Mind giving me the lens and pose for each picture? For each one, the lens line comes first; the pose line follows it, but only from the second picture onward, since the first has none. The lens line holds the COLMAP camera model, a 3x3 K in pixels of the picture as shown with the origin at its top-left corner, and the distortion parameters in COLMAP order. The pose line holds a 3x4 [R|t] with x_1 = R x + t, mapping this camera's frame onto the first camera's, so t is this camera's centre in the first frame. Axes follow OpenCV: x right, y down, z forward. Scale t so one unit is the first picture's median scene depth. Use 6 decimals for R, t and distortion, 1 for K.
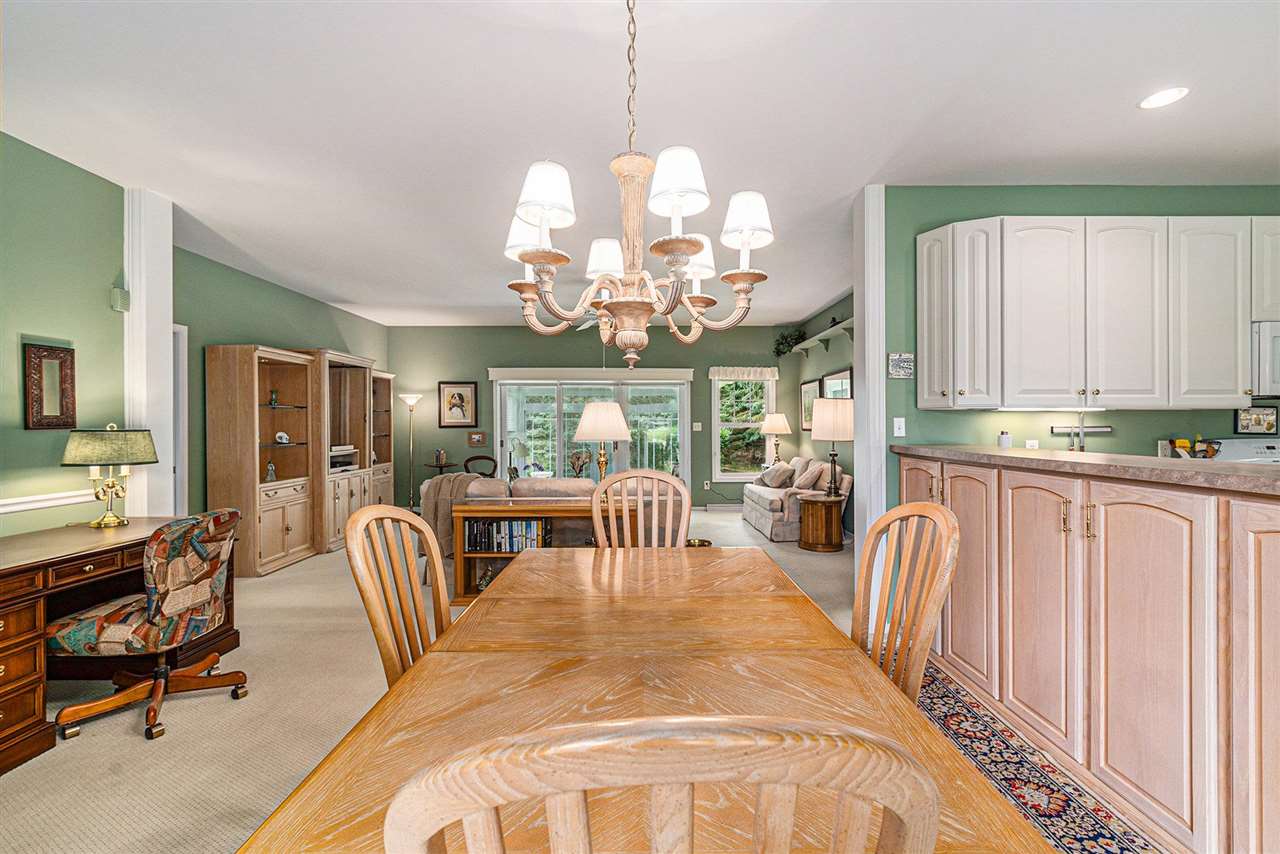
lens RADIAL K [[552.8, 0, 640.2], [0, 552.8, 425.0], [0, 0, 1]] dist [0.002326, 0.000076]
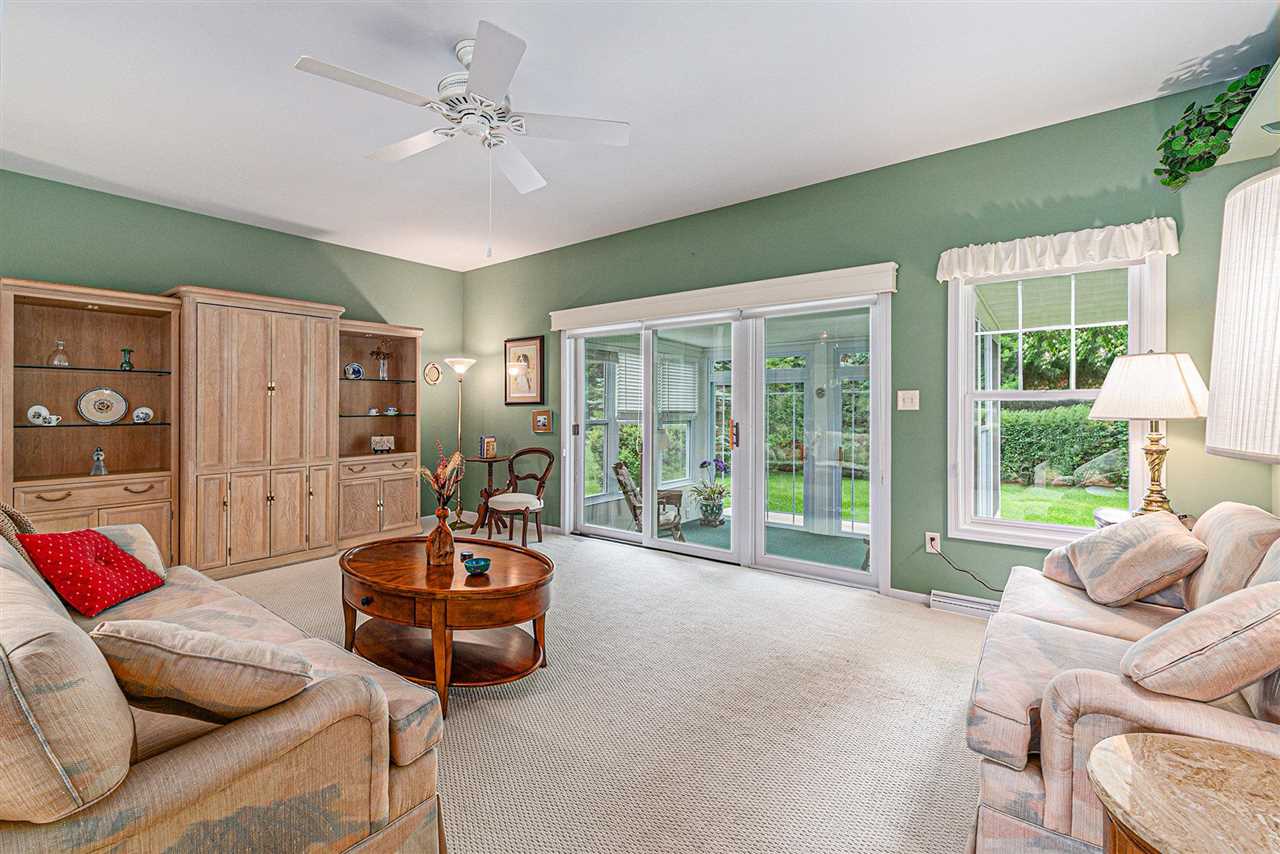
lens RADIAL K [[552.8, 0, 642.0], [0, 552.8, 405.6], [0, 0, 1]] dist [0.002326, 0.000076]
pose [[0.790204, -0.004152, -0.612830, 0.263731], [-0.000060, 0.999977, -0.006852, 0.013186], [0.612844, 0.005451, 0.790185, 0.718950]]
